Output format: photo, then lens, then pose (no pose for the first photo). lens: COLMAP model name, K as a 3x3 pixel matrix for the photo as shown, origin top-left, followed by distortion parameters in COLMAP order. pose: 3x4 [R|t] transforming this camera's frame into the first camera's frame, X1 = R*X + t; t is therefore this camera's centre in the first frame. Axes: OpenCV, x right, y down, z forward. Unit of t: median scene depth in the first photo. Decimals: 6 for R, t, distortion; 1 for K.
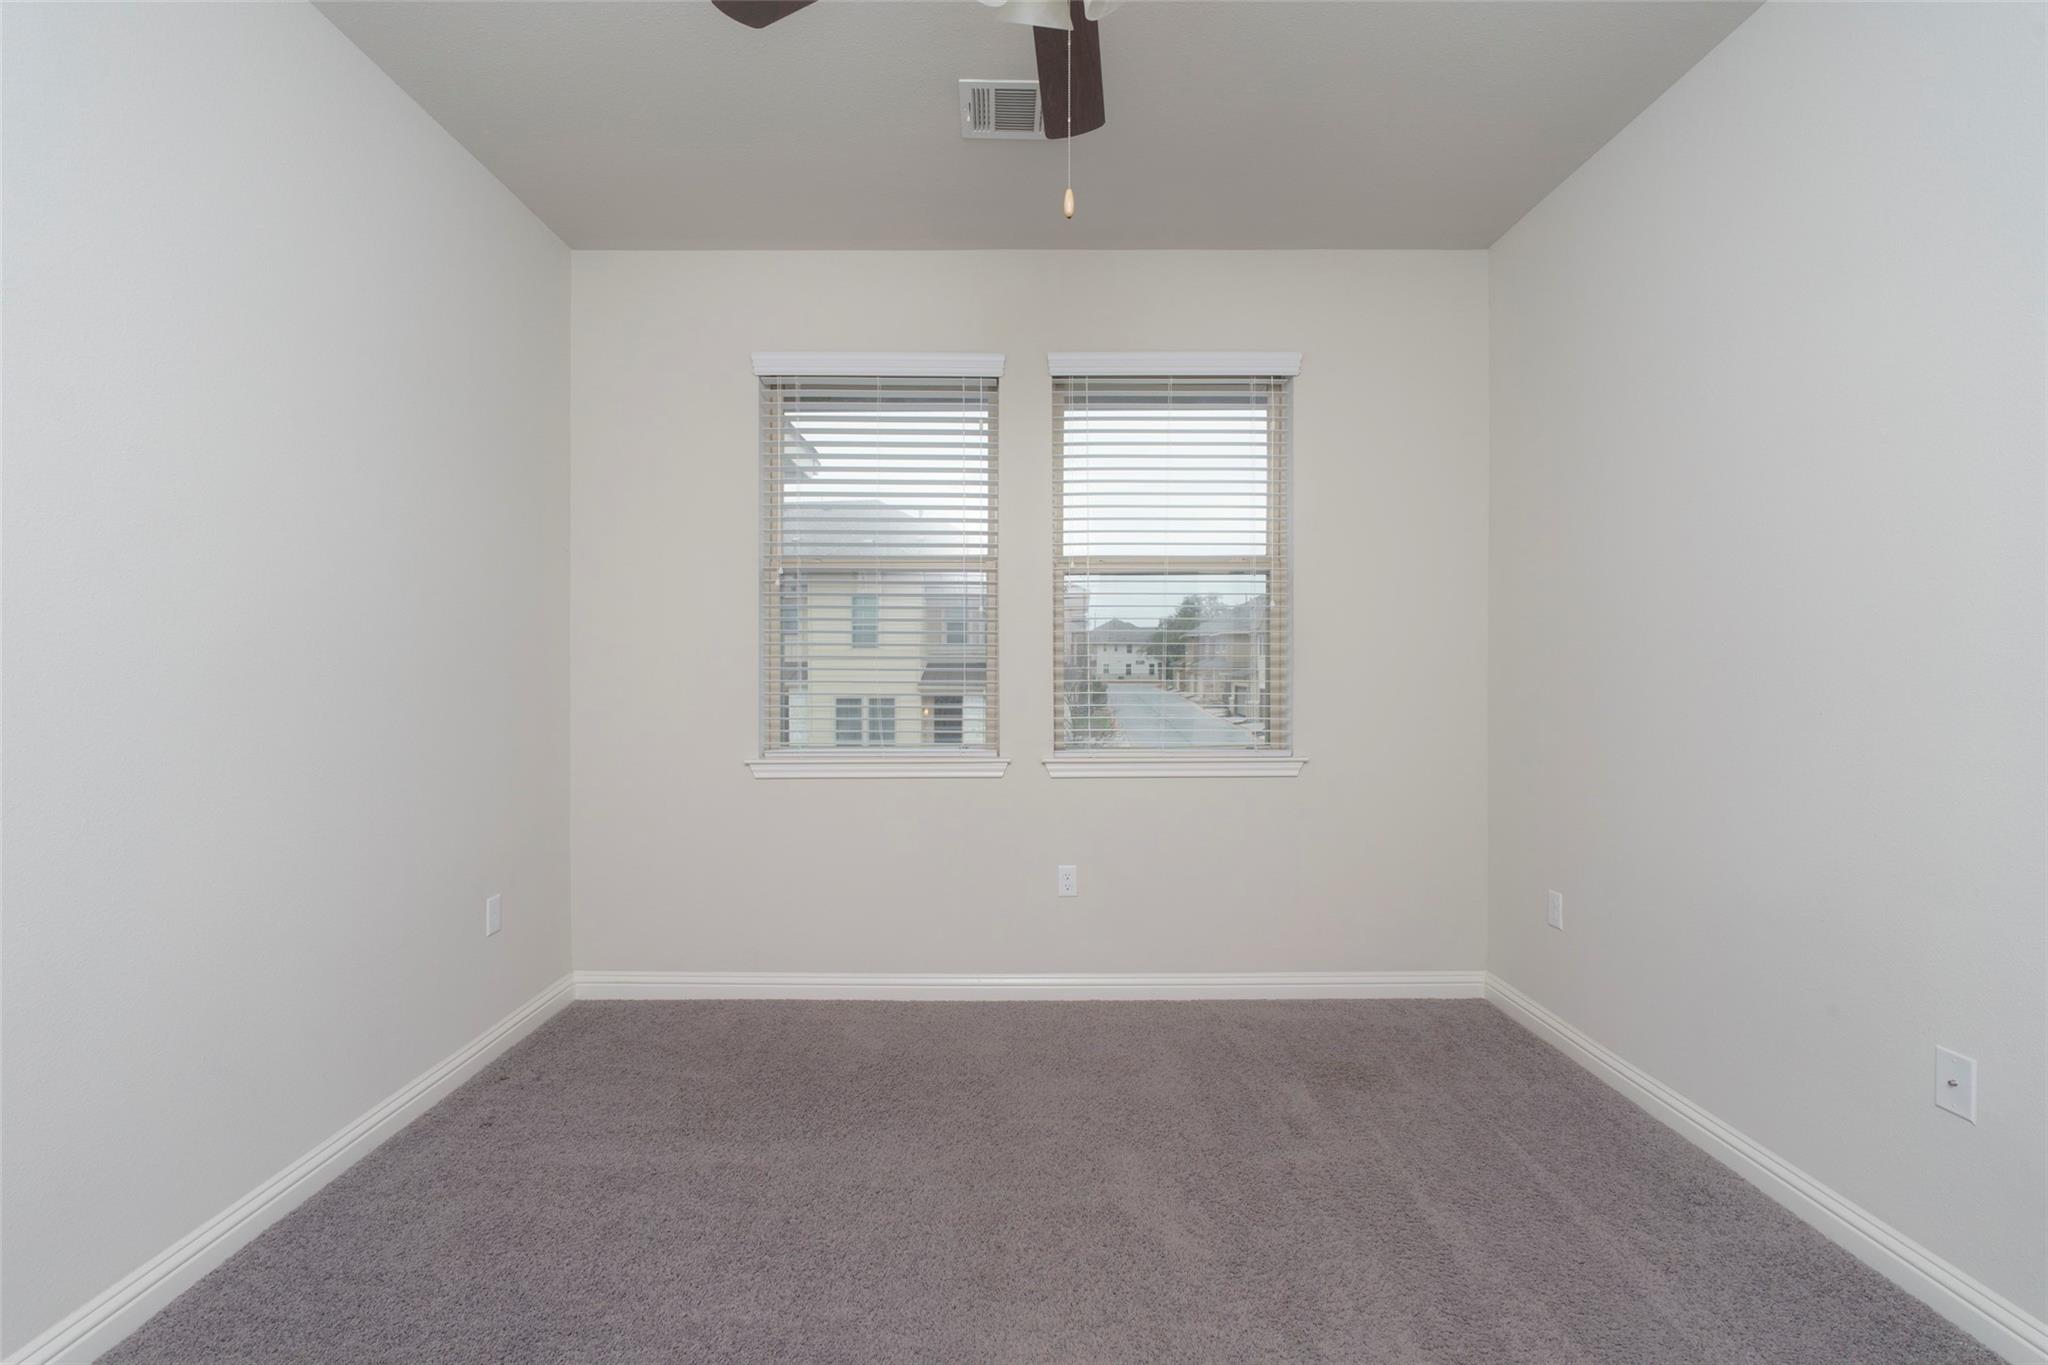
lens RADIAL K [[897.3, 0, 1006.4], [0, 897.3, 677.8], [0, 0, 1]] dist [-0.001169, -0.000054]
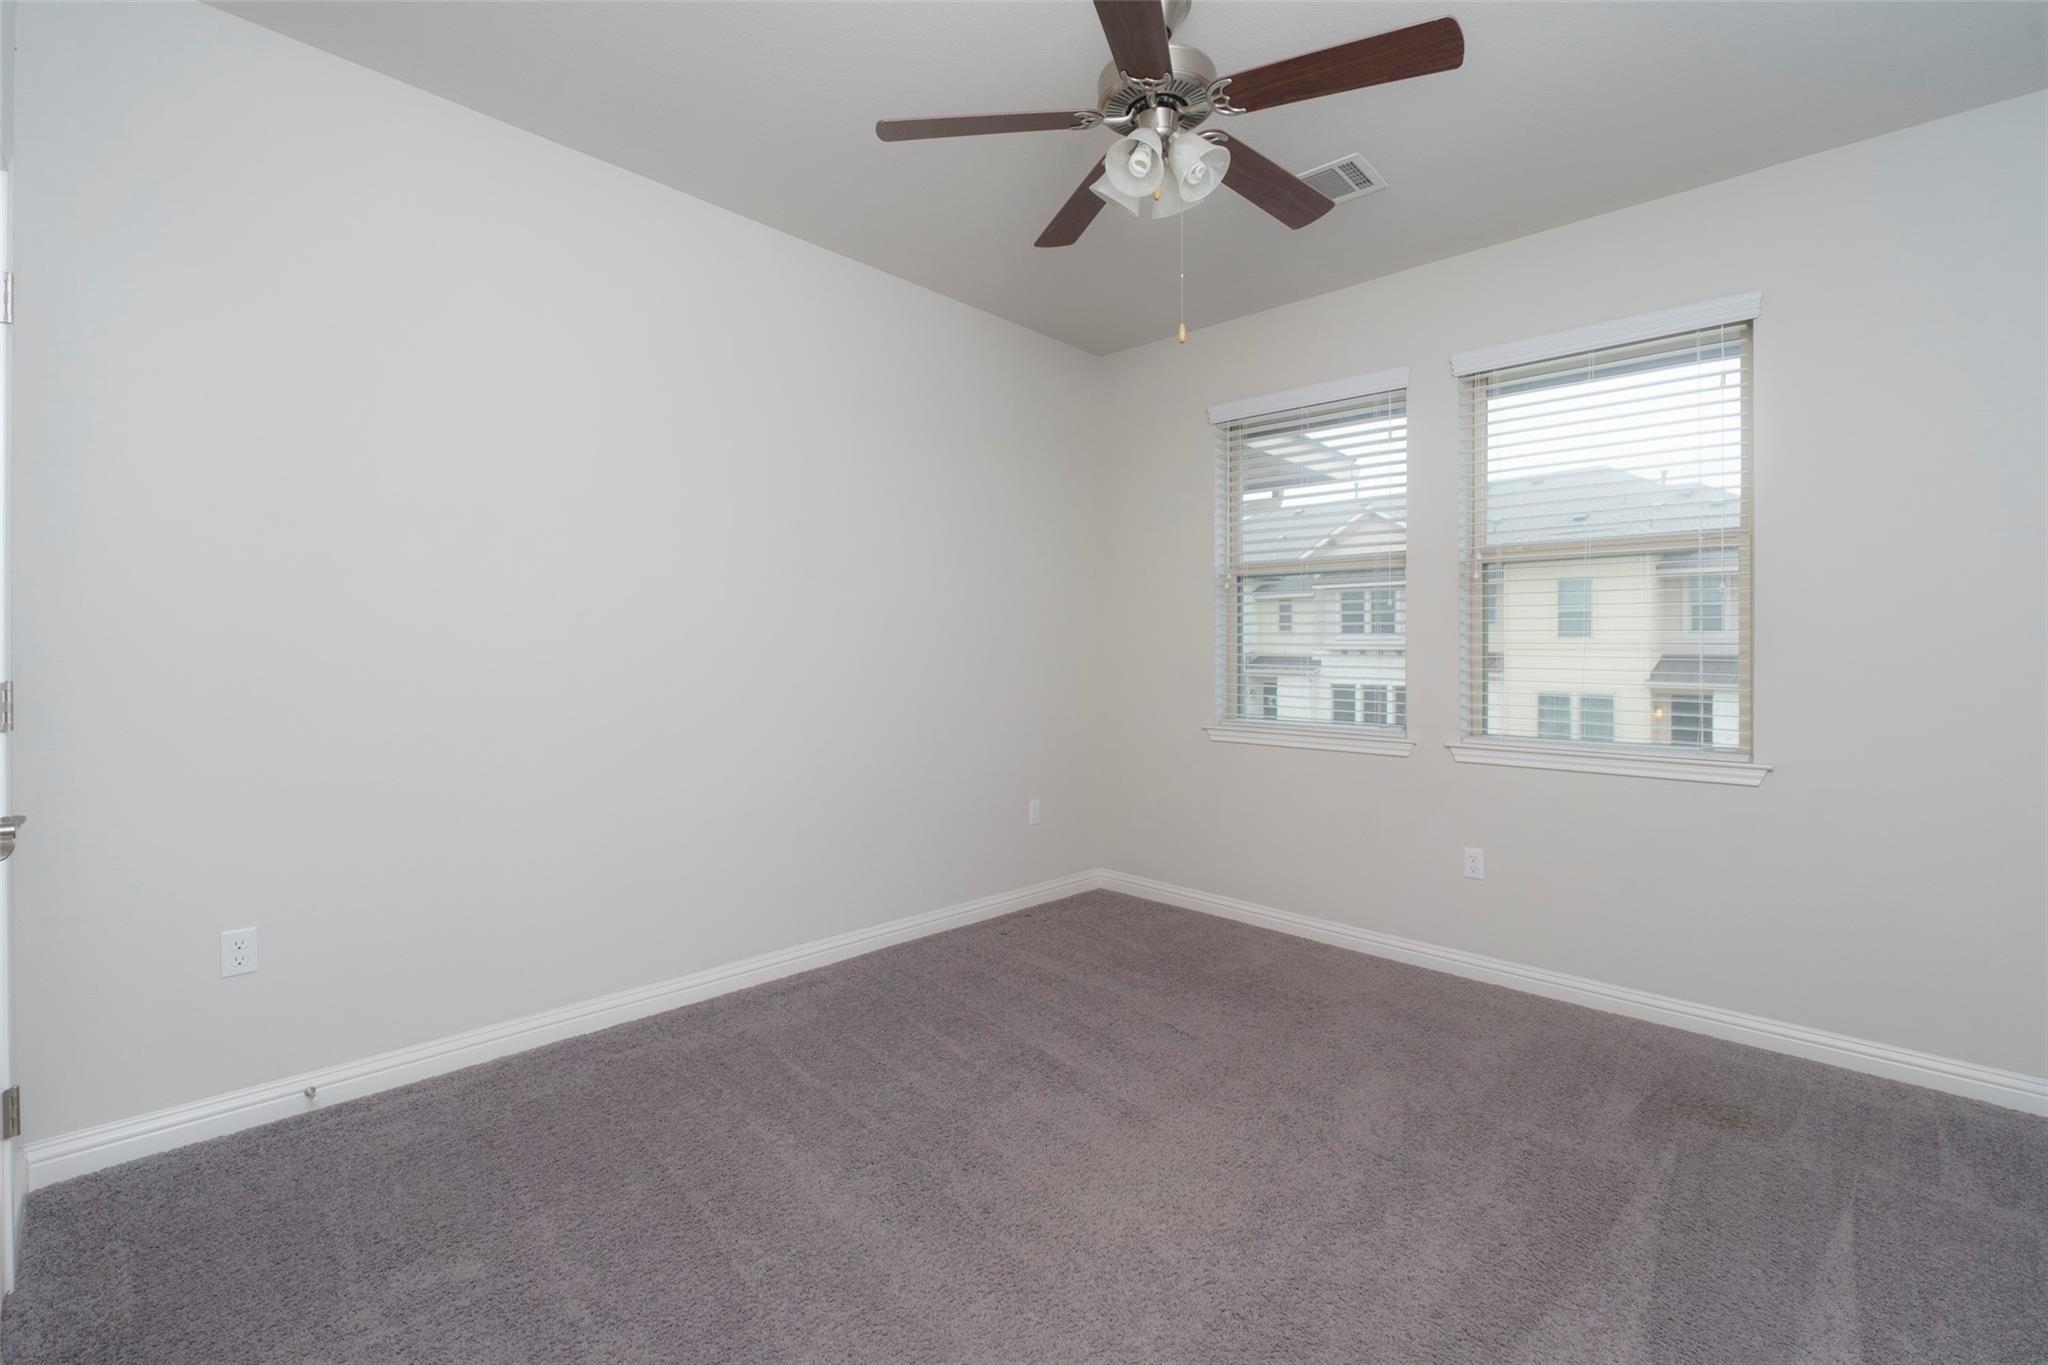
lens RADIAL K [[897.3, 0, 1006.4], [0, 897.3, 677.8], [0, 0, 1]] dist [-0.001169, -0.000054]
pose [[0.711005, 0.028055, -0.702628, 0.408043], [-0.019909, 0.999606, 0.019766, 0.004152], [0.702905, -0.000065, 0.711283, -0.109539]]
